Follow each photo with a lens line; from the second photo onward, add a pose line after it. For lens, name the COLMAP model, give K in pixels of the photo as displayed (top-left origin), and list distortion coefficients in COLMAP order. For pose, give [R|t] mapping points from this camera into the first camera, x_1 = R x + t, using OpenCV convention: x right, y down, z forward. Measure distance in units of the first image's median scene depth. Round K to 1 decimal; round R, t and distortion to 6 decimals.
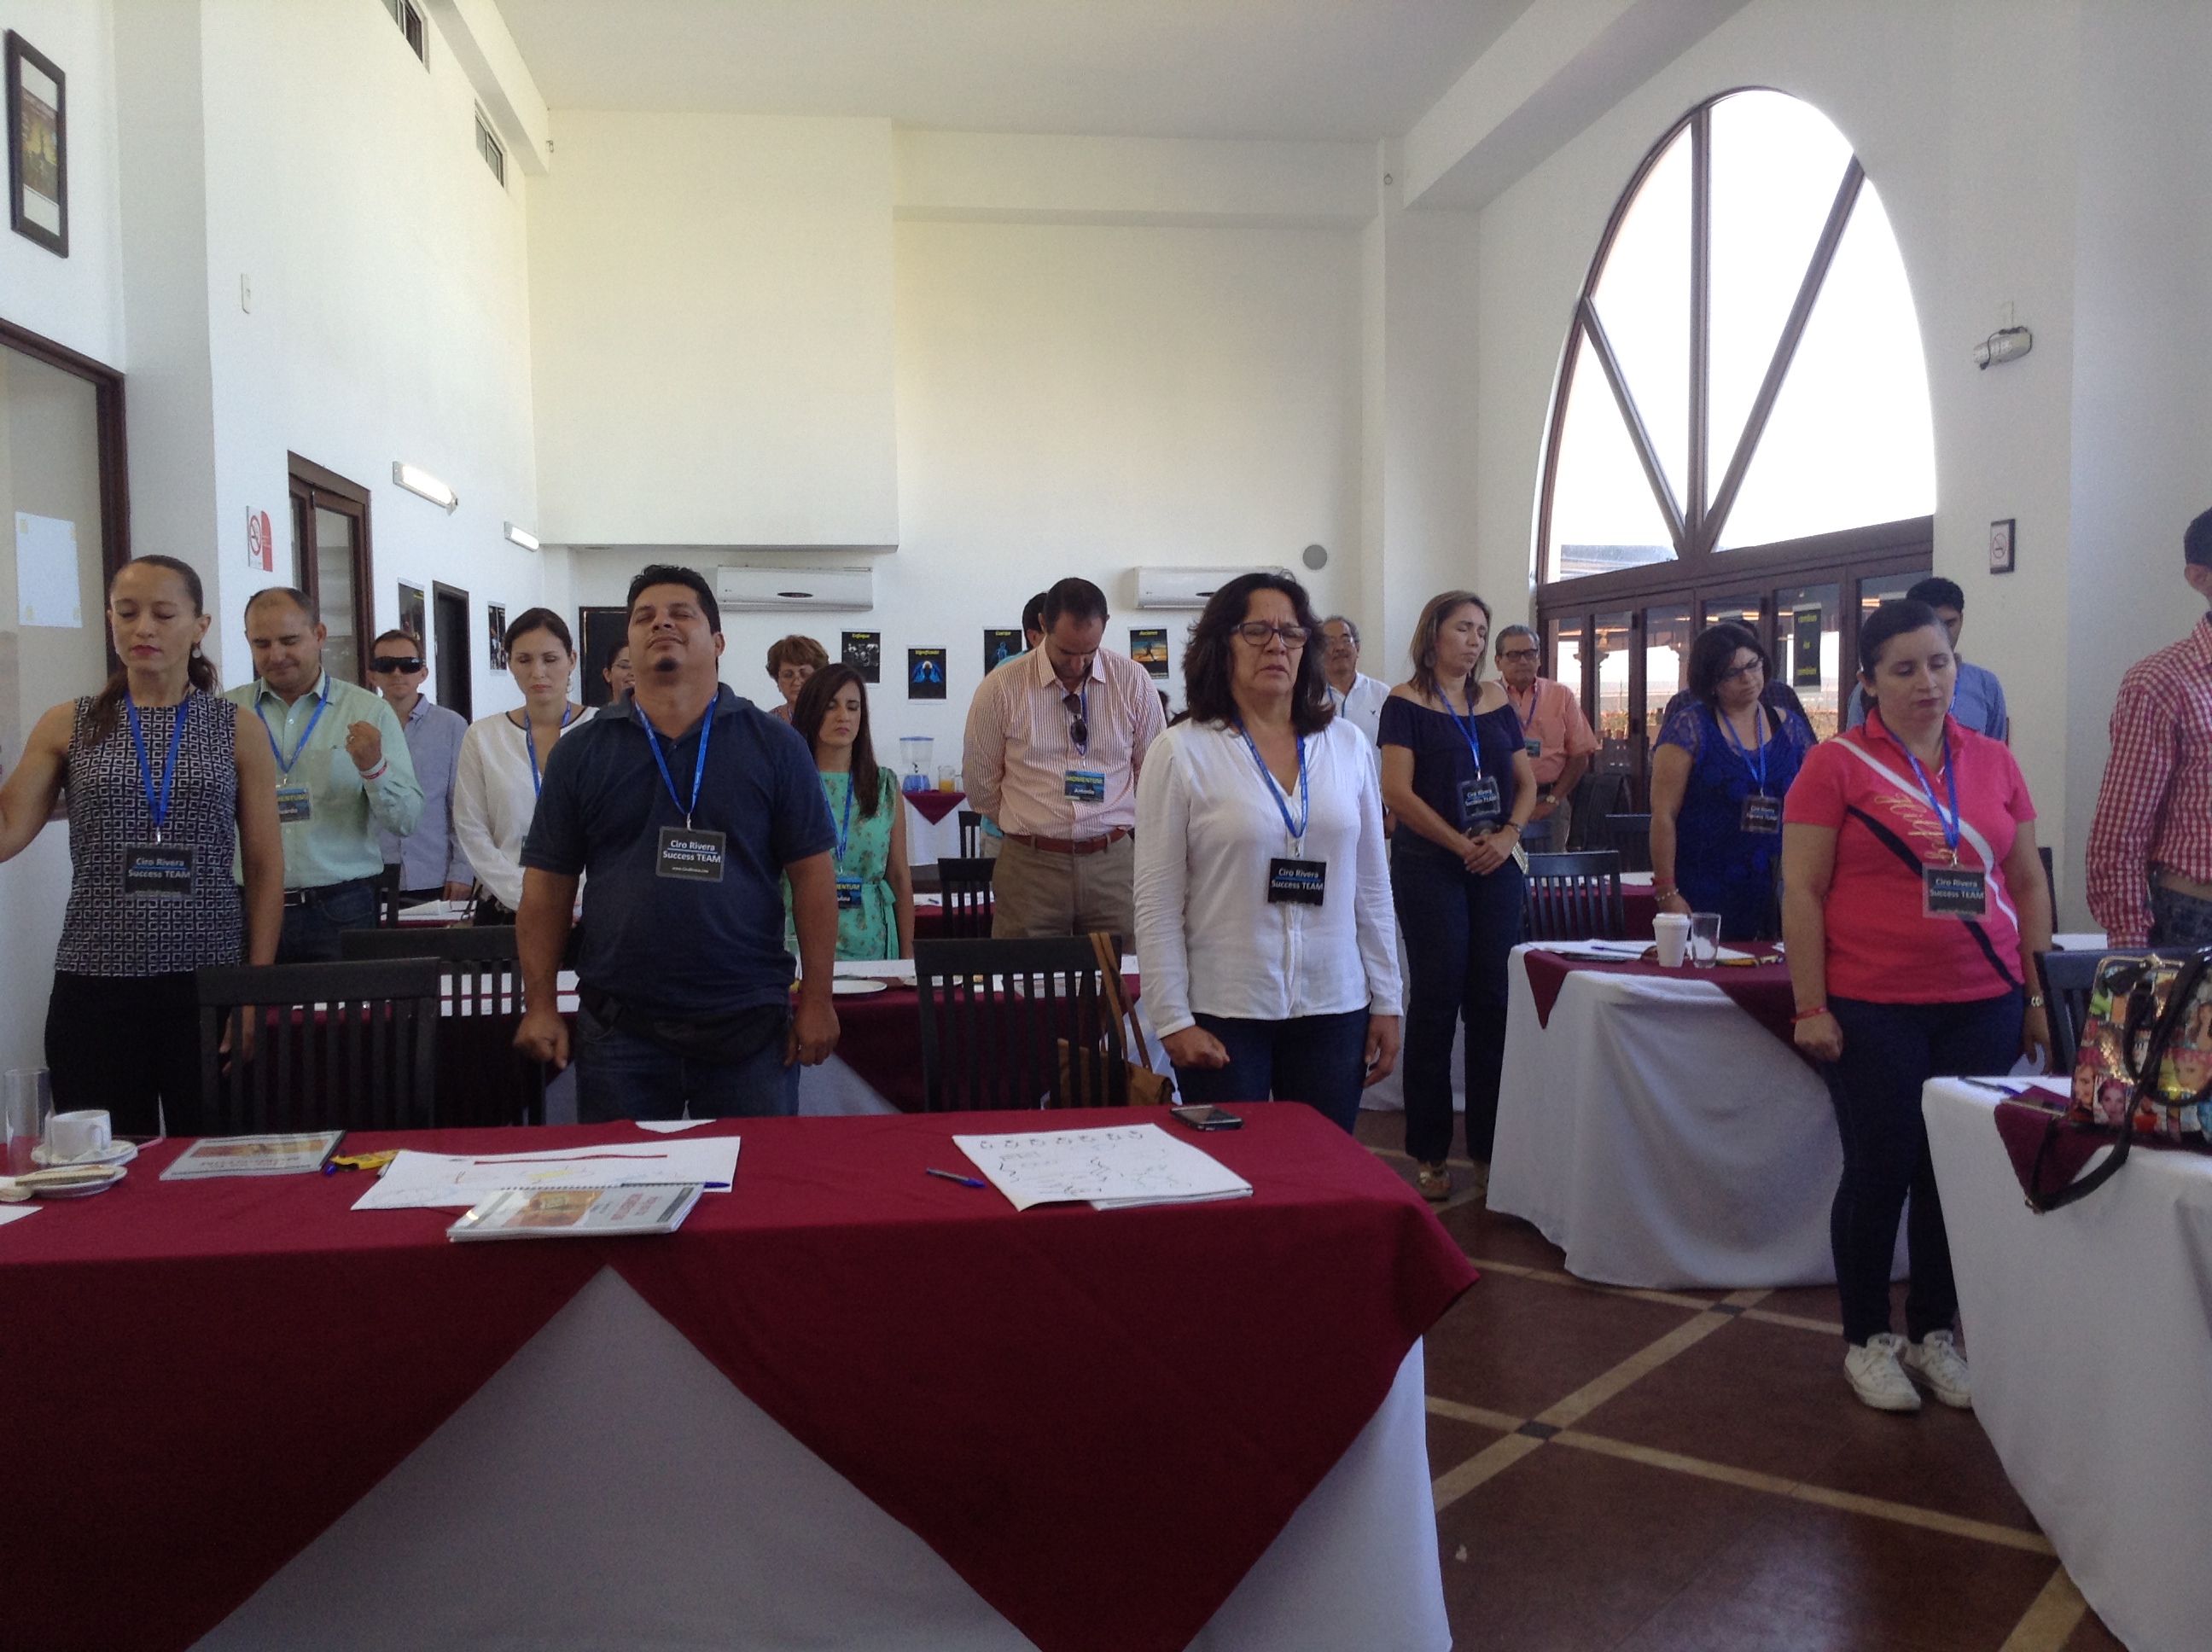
lens RADIAL K [[2013.0, 0, 1090.9], [0, 2013.0, 831.6], [0, 0, 1]] dist [0.027530, 0.000000]
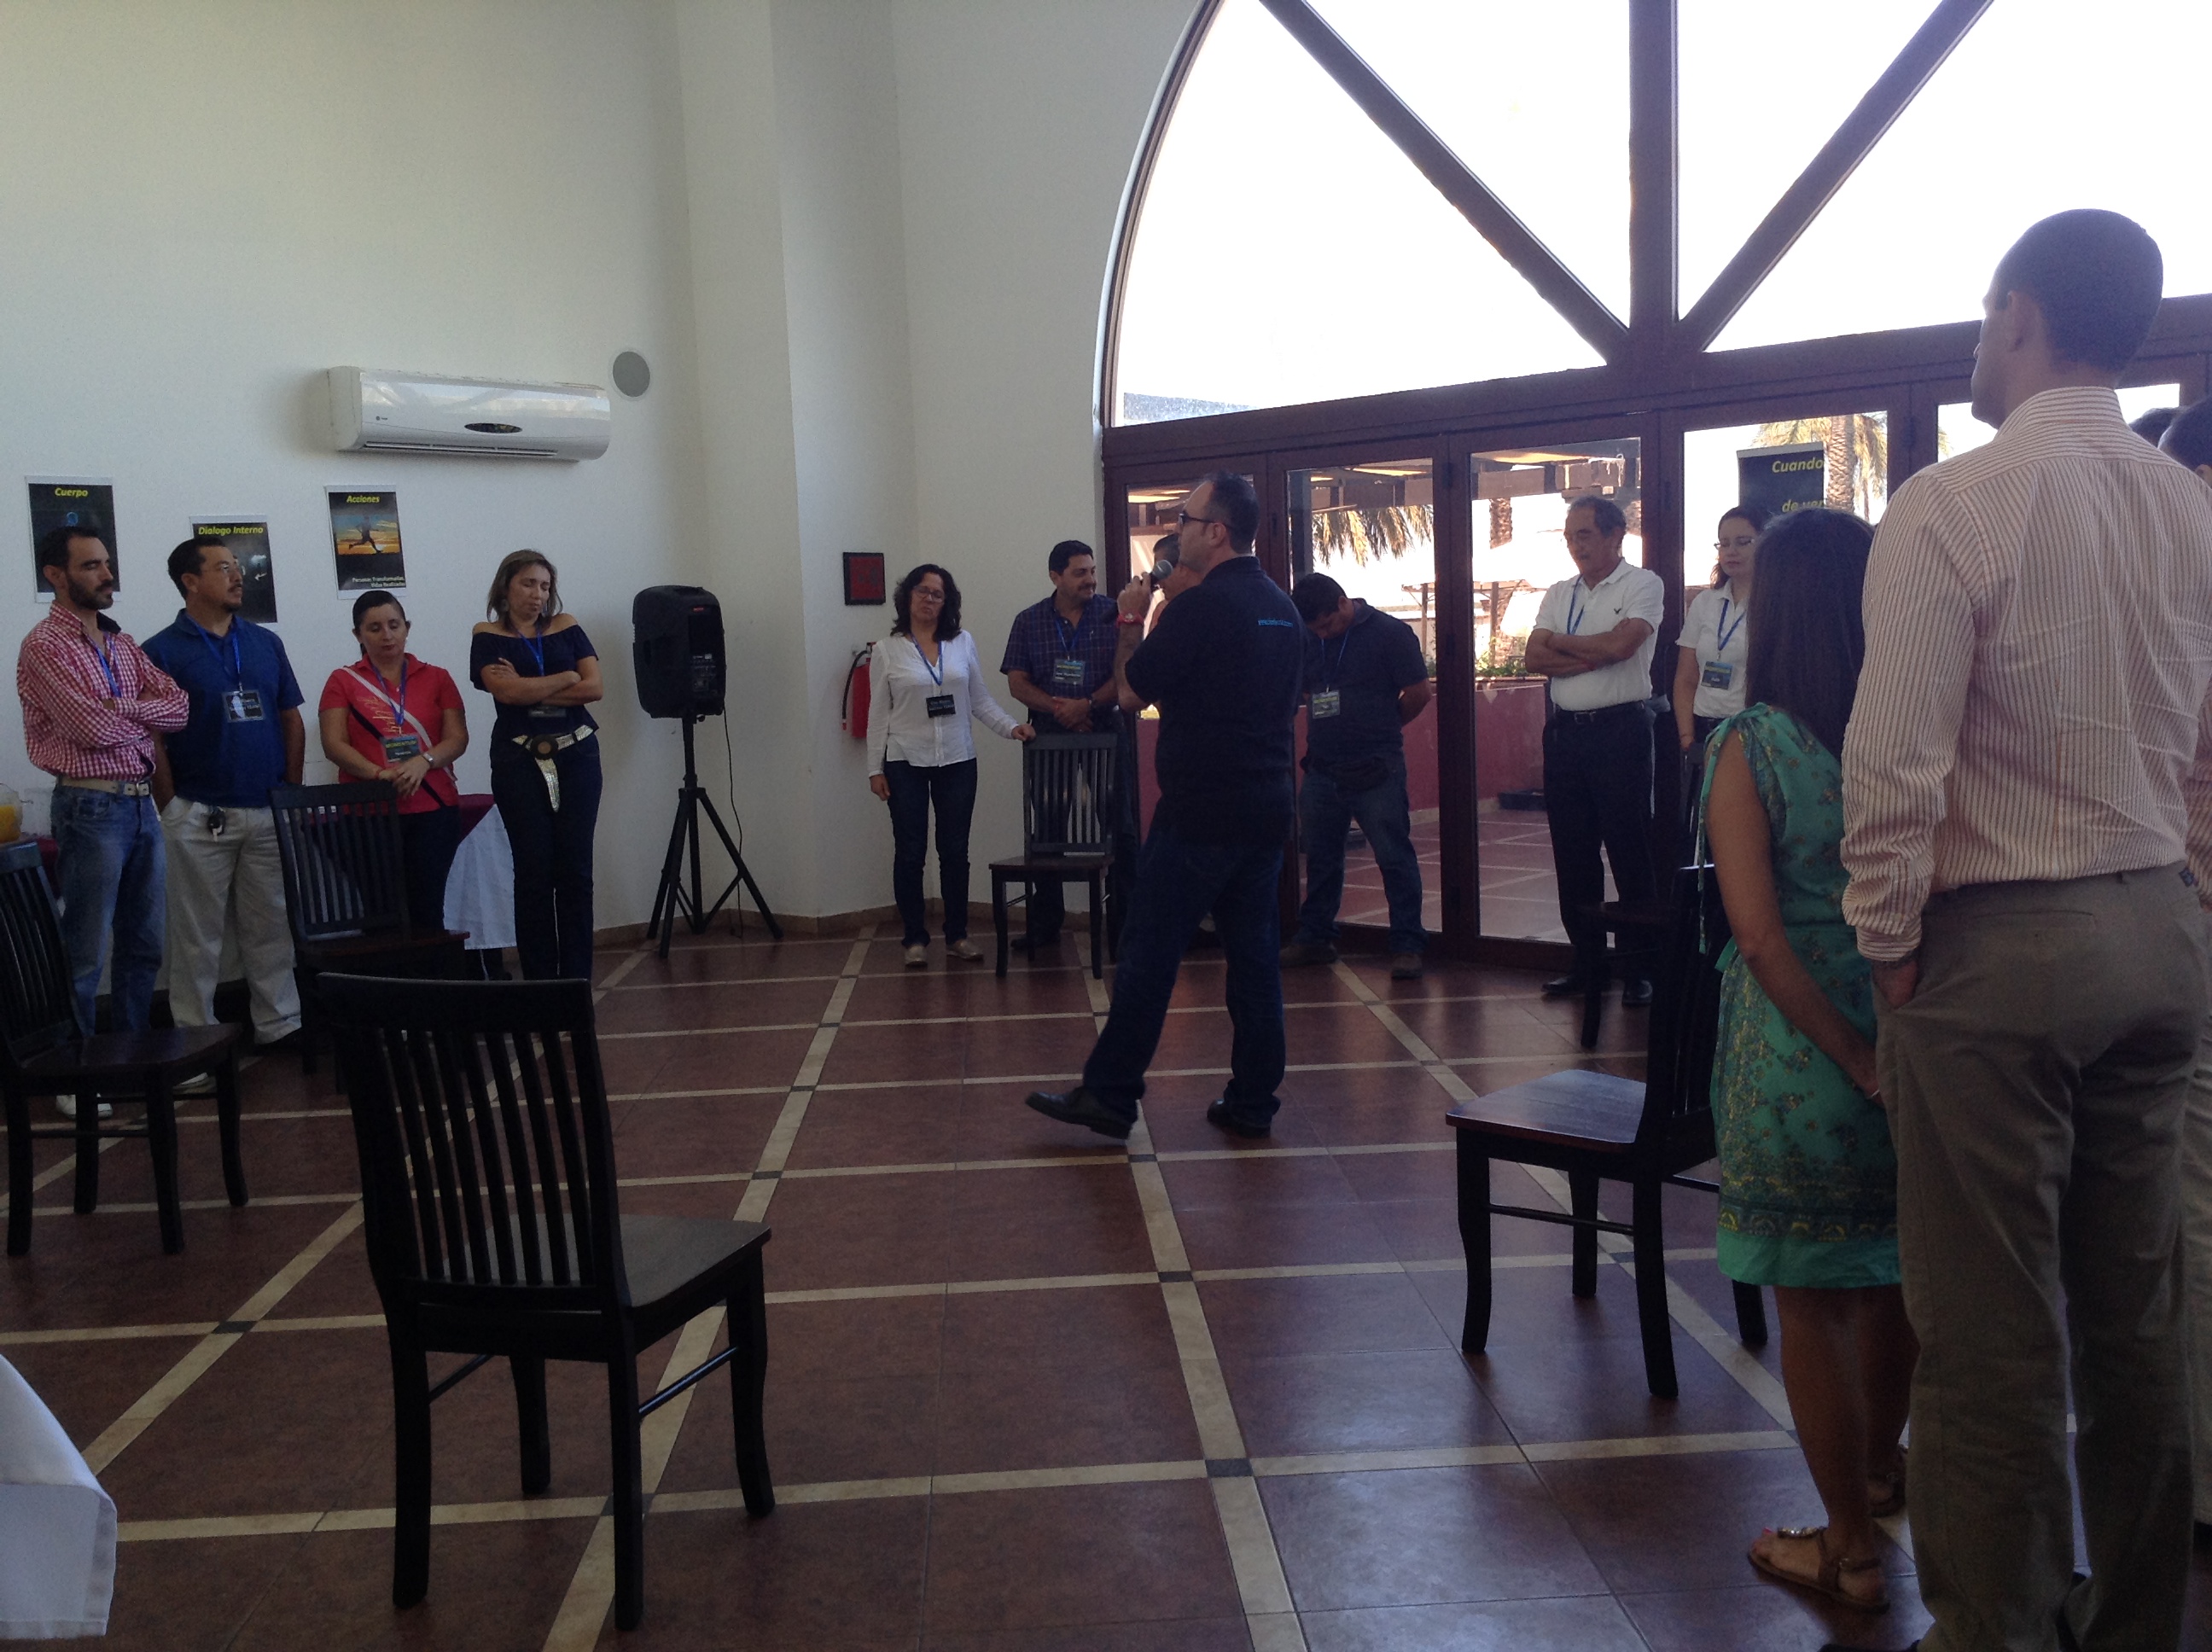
lens RADIAL K [[2013.0, 0, 1098.8], [0, 2013.0, 843.1], [0, 0, 1]] dist [0.027530, 0.000000]
pose [[0.755975, -0.085114, 0.649044, -0.292249], [0.064835, 0.996371, 0.055145, -0.043307], [-0.651382, 0.000393, 0.758750, 0.784175]]
